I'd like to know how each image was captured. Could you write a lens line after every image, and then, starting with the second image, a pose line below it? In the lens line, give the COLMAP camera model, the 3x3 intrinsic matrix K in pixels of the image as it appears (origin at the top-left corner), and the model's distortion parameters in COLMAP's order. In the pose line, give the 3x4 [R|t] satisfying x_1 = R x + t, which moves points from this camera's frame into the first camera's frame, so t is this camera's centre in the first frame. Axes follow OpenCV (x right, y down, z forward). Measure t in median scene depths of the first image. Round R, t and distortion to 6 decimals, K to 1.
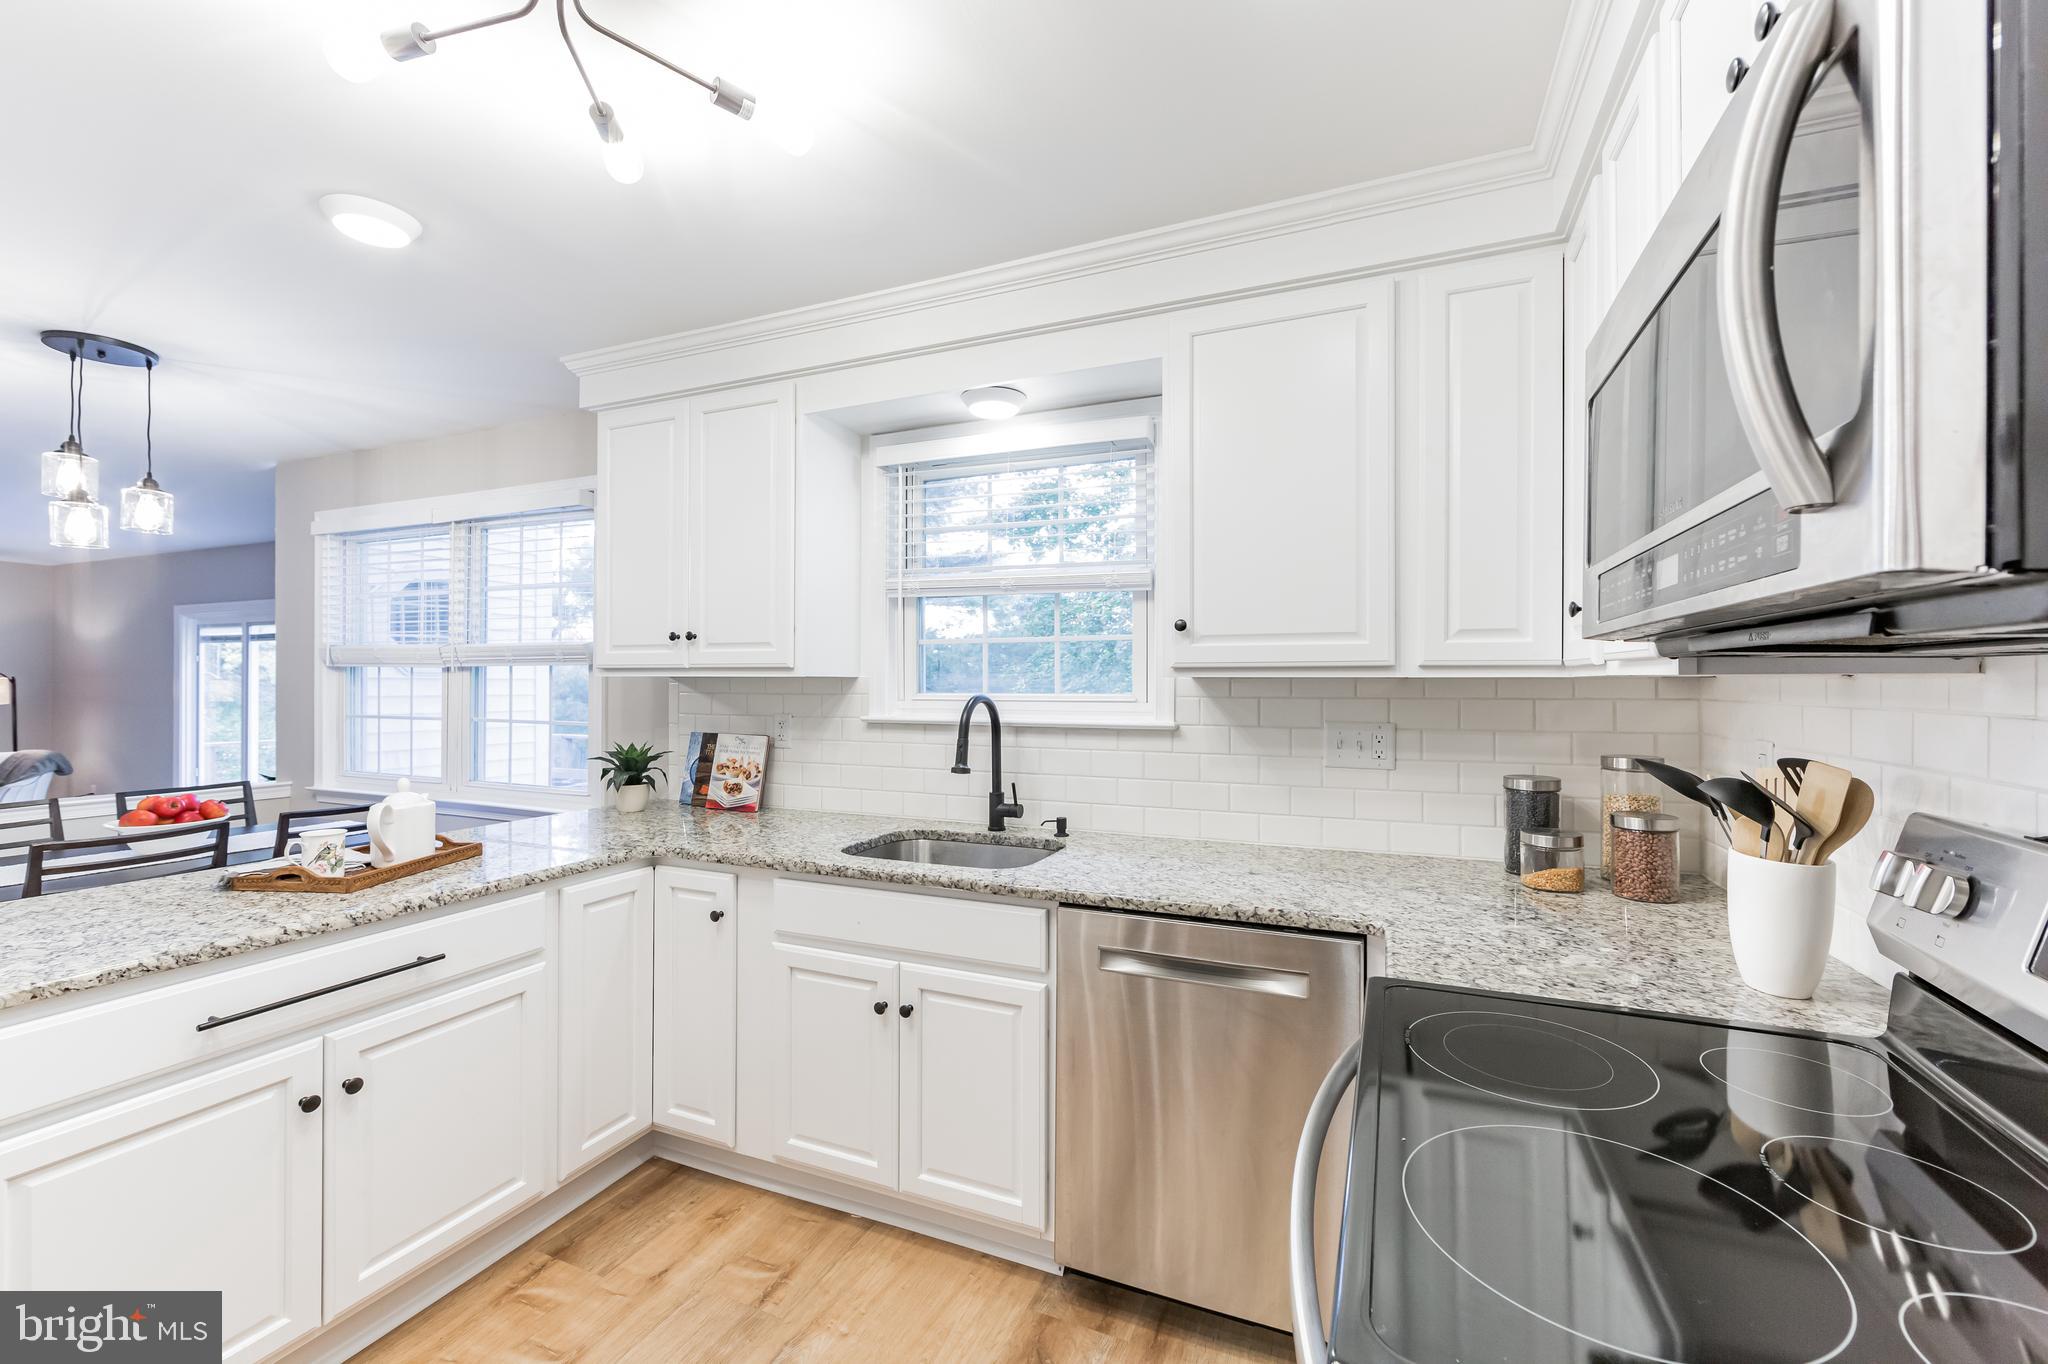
lens RADIAL K [[802.3, 0, 1060.7], [0, 802.3, 678.4], [0, 0, 1]] dist [-0.002002, -0.000848]
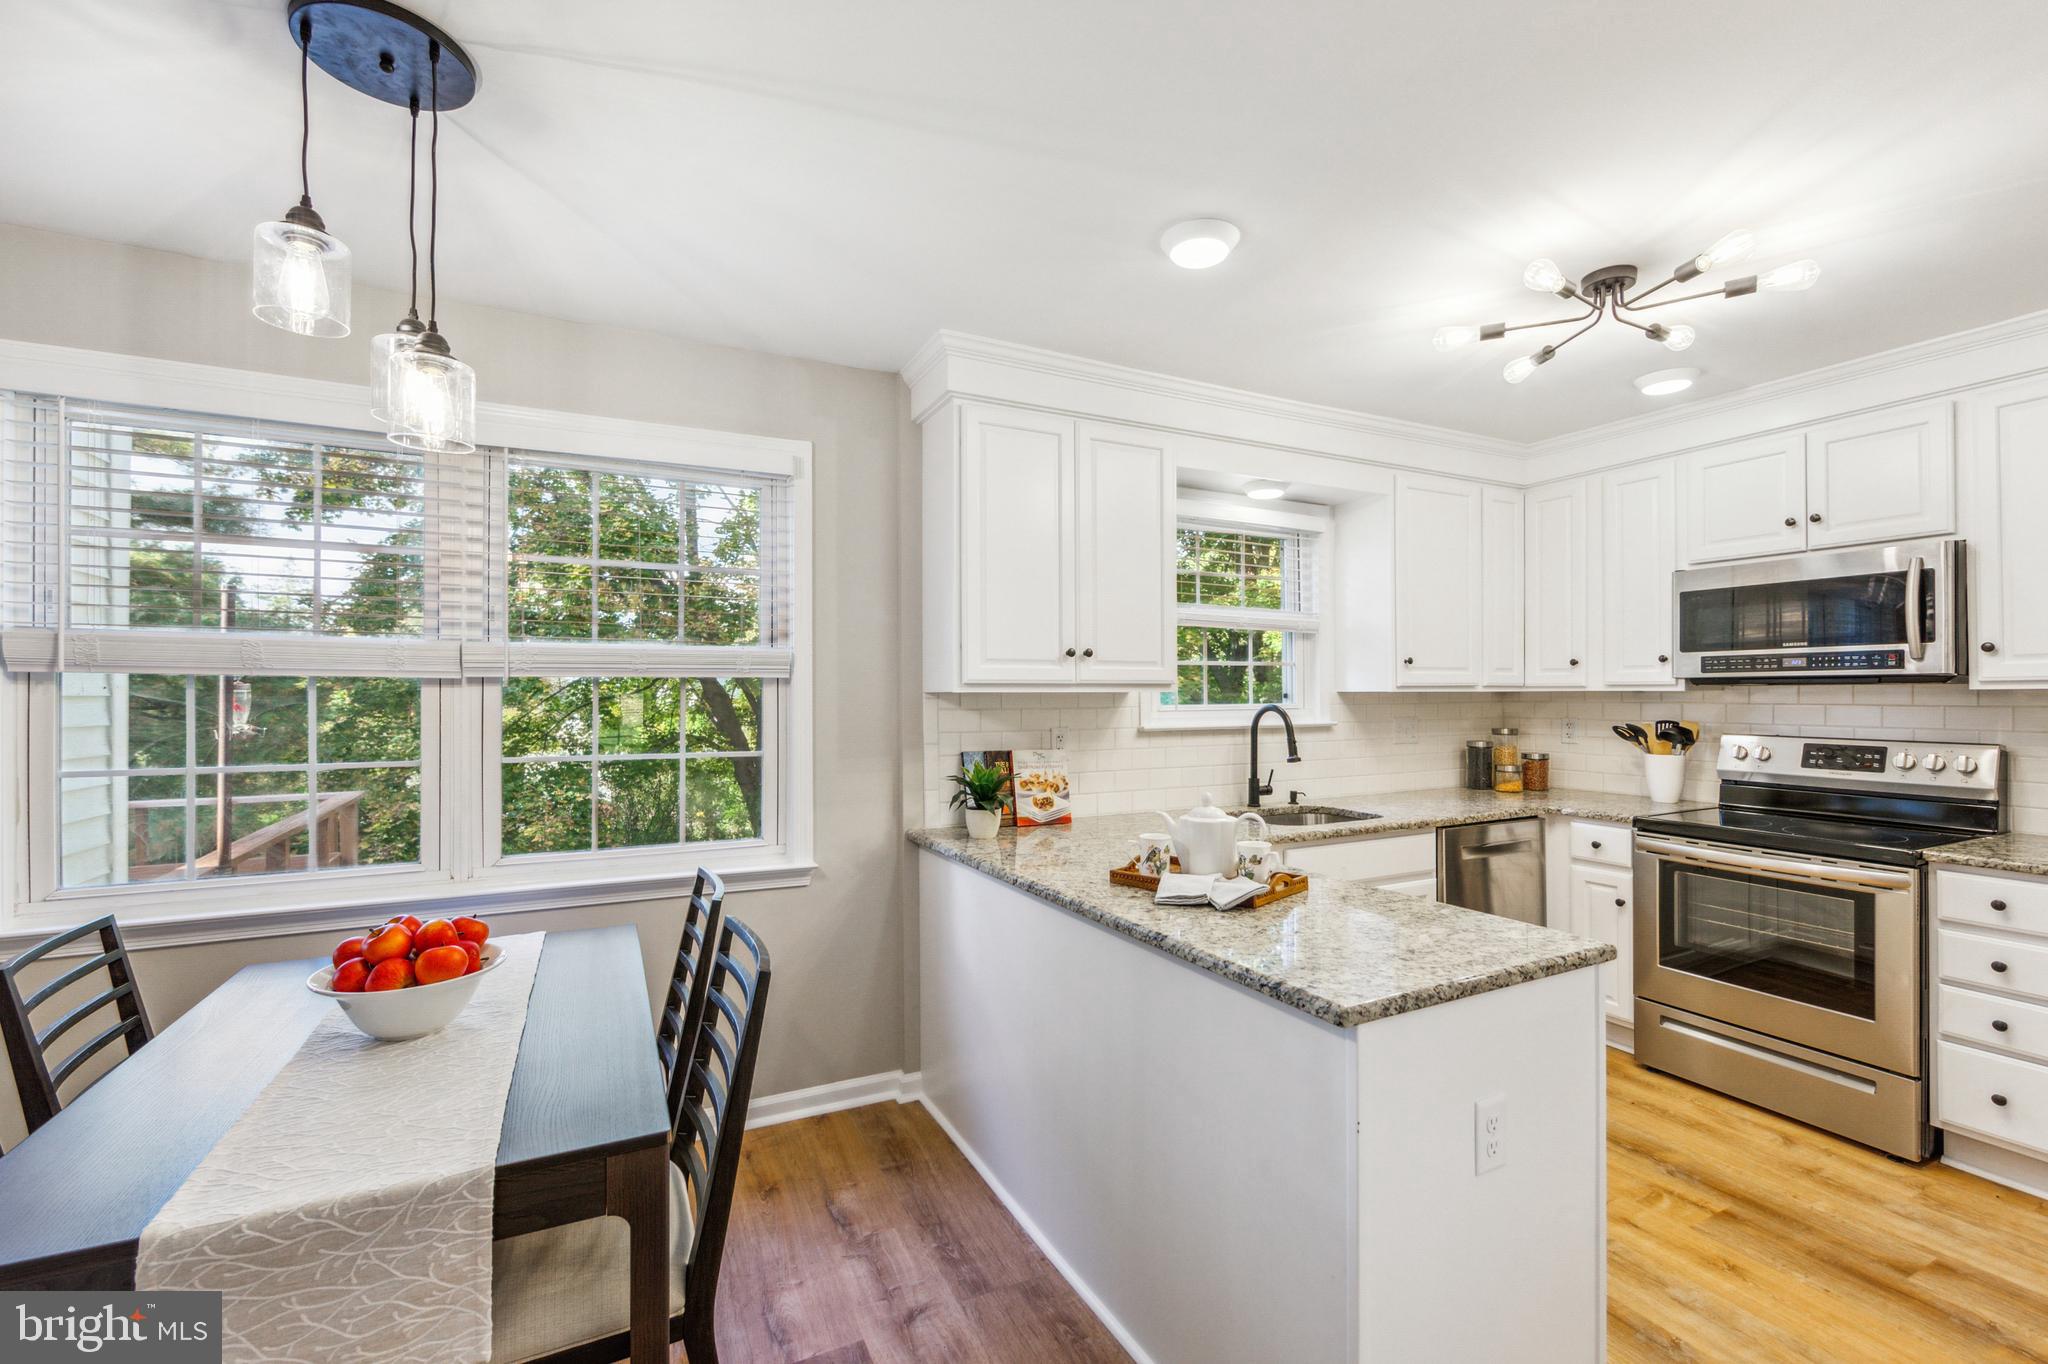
lens RADIAL K [[802.3, 0, 1059.3], [0, 802.3, 694.5], [0, 0, 1]] dist [-0.002002, -0.000848]
pose [[0.656934, -0.004416, 0.753935, -1.264294], [0.003351, 0.999990, 0.002937, -0.002864], [-0.753940, 0.000597, 0.656942, 0.350199]]
